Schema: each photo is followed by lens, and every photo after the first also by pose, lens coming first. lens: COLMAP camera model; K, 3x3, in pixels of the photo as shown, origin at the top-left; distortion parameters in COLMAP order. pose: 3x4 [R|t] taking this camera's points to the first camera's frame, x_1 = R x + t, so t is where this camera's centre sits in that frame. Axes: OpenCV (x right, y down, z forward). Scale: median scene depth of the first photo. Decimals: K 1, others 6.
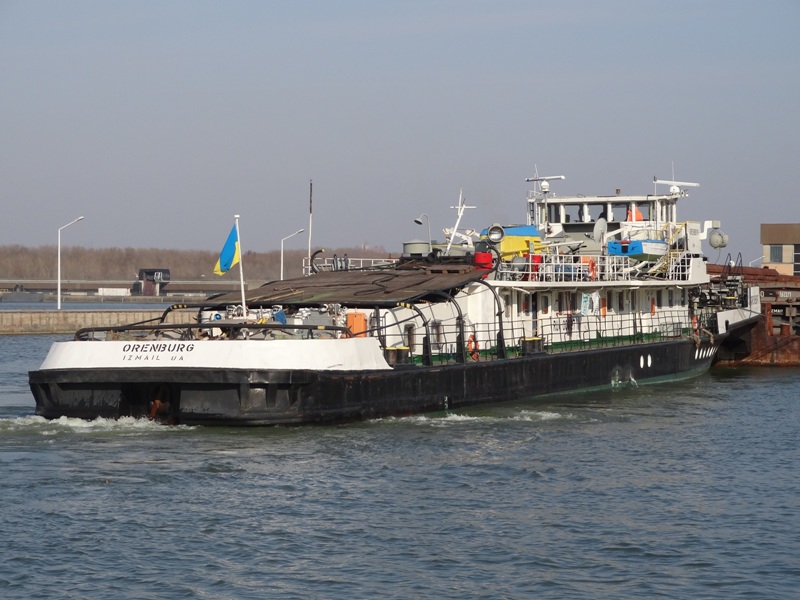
lens RADIAL K [[2461.2, 0, 401.5], [0, 2461.2, 305.4], [0, 0, 1]] dist [0.854320, 0.000000]
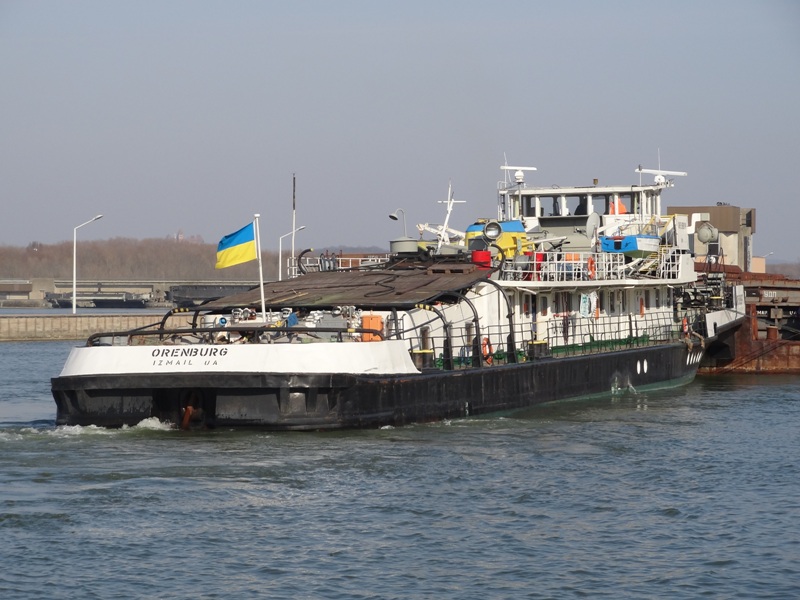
lens RADIAL K [[3048.3, 0, 398.0], [0, 3048.3, 299.0], [0, 0, 1]] dist [1.894704, 0.000000]
pose [[0.998219, -0.005945, 0.059357, -0.068776], [0.006150, 0.999976, -0.003283, 0.000538], [-0.059336, 0.003643, 0.998231, -0.160935]]
